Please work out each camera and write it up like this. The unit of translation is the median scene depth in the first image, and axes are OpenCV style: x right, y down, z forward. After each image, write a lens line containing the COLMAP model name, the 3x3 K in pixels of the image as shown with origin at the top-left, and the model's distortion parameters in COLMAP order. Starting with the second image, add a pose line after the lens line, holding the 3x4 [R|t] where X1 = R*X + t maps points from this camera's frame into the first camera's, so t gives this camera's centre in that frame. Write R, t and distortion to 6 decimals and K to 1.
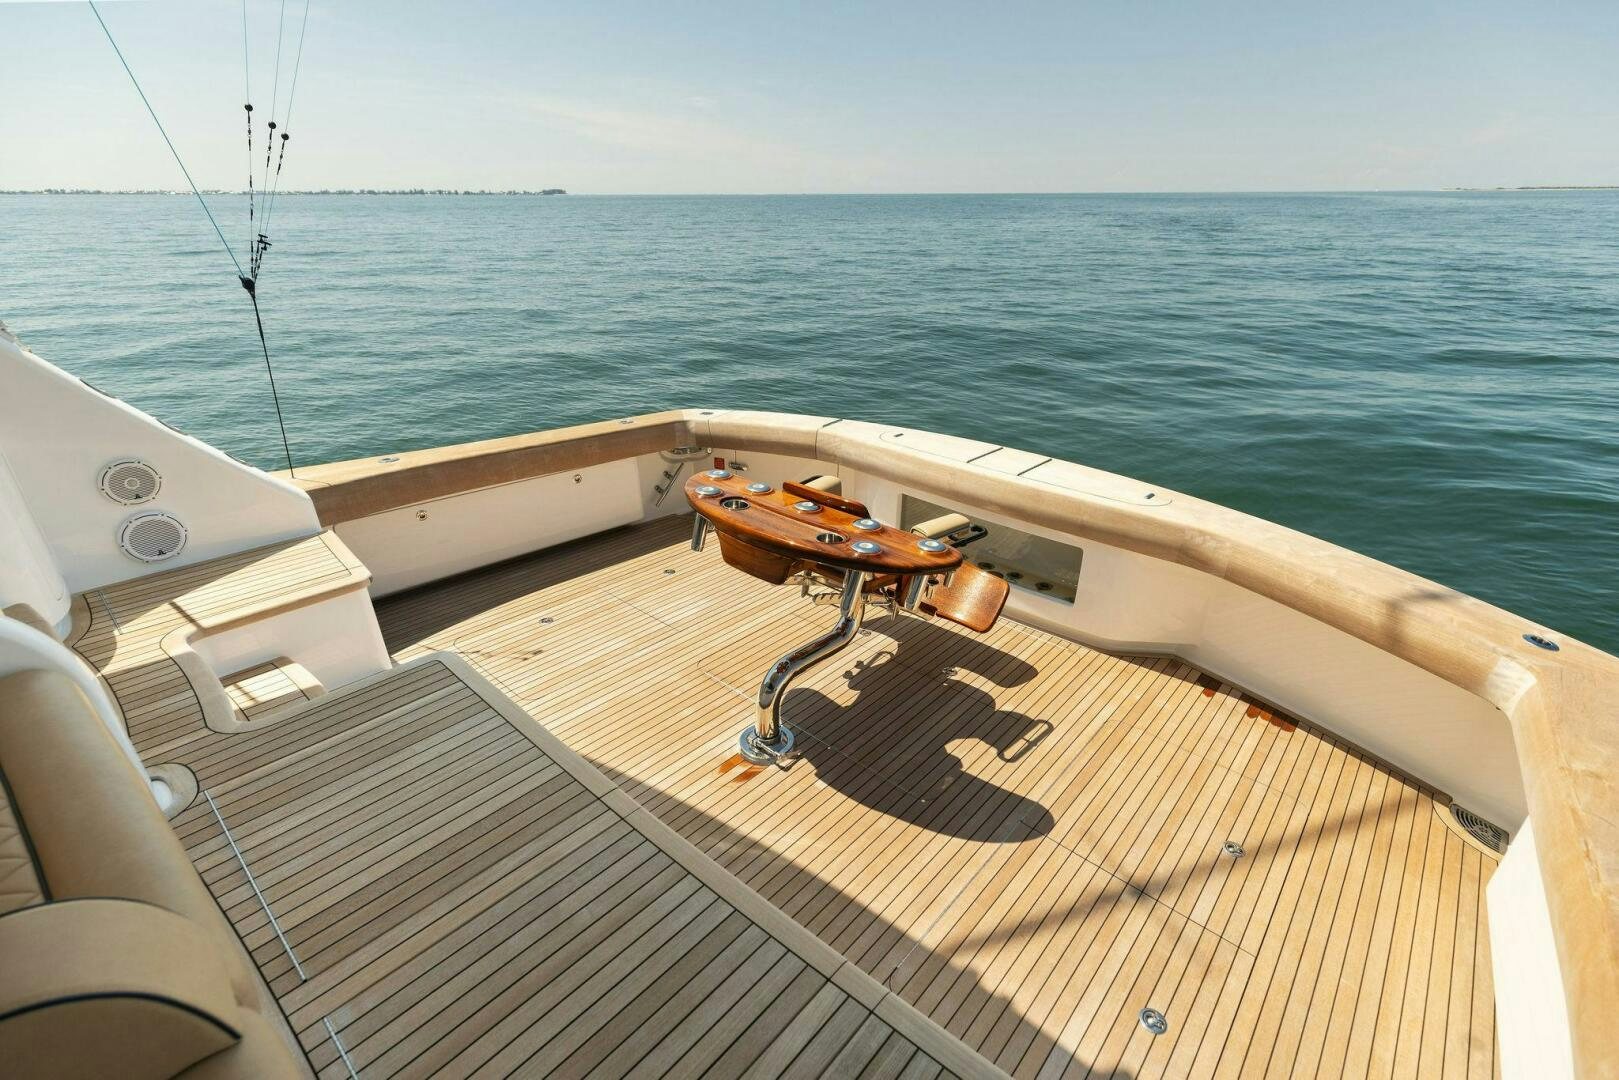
lens RADIAL K [[740.3, 0, 810.7], [0, 740.3, 528.5], [0, 0, 1]] dist [-0.001680, -0.000140]
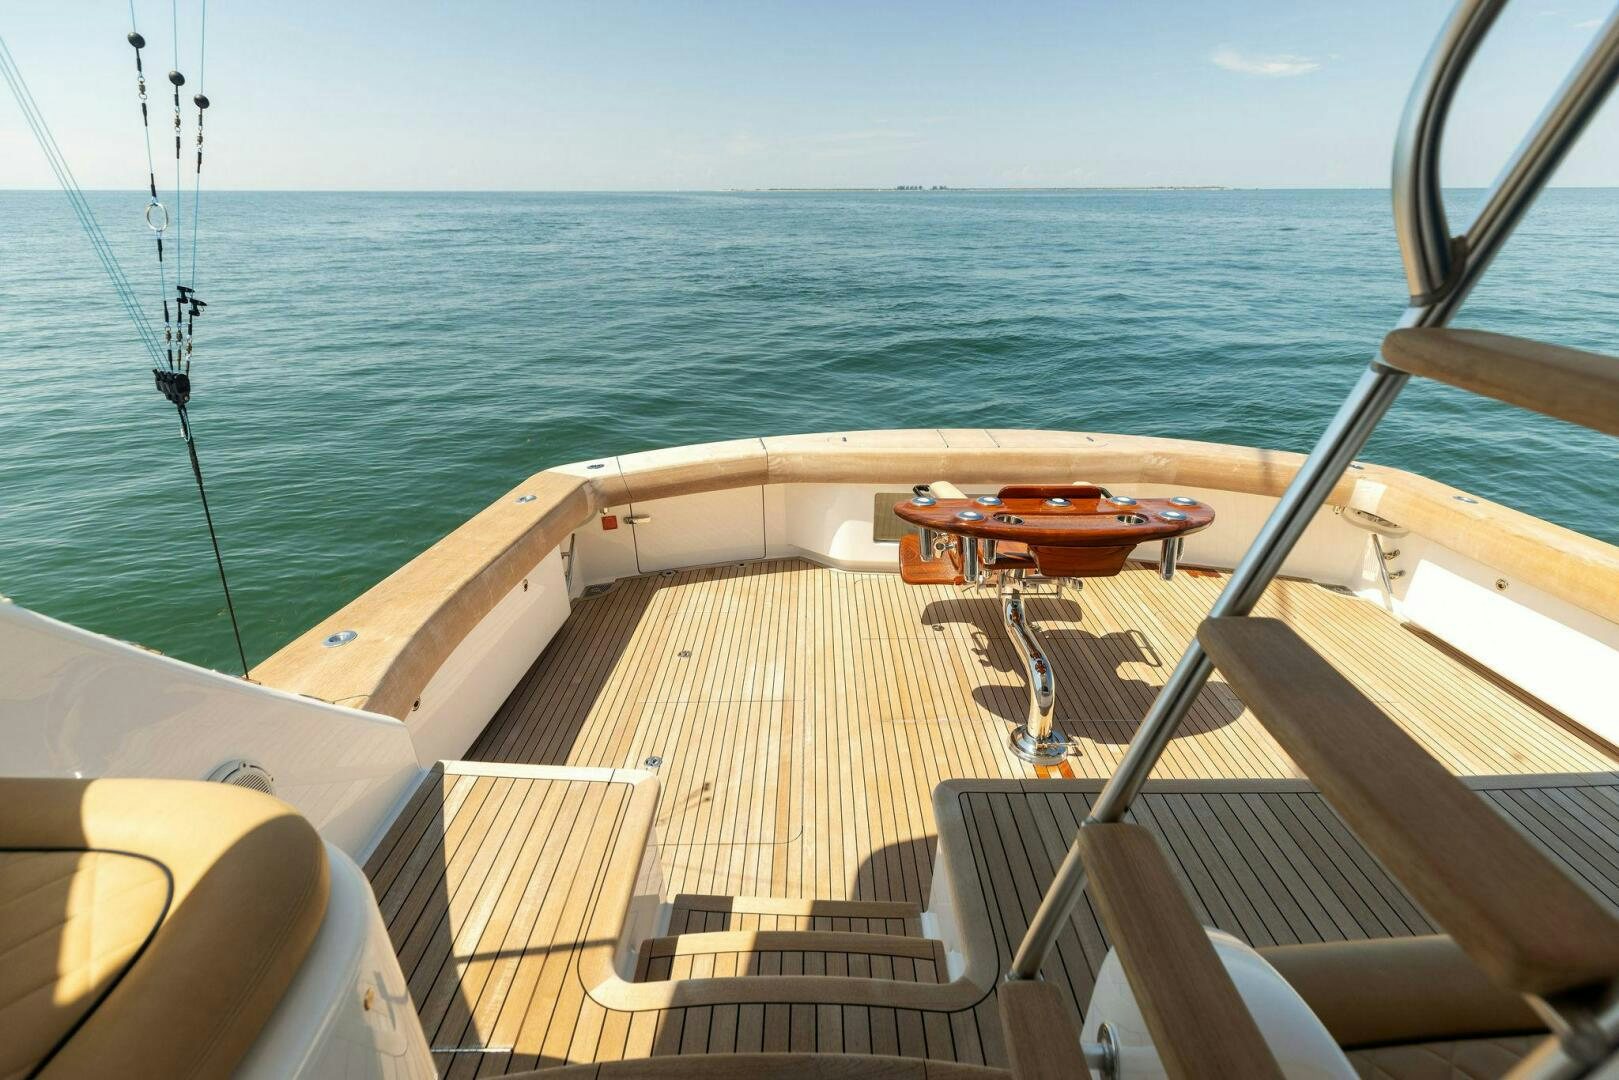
lens RADIAL K [[754.3, 0, 809.5], [0, 754.3, 540.0], [0, 0, 1]] dist [0.000258, 0.000594]
pose [[0.749353, -0.281000, 0.599591, -0.744638], [0.276782, 0.955516, 0.101891, -0.148902], [-0.601550, 0.089603, 0.793794, 0.305358]]
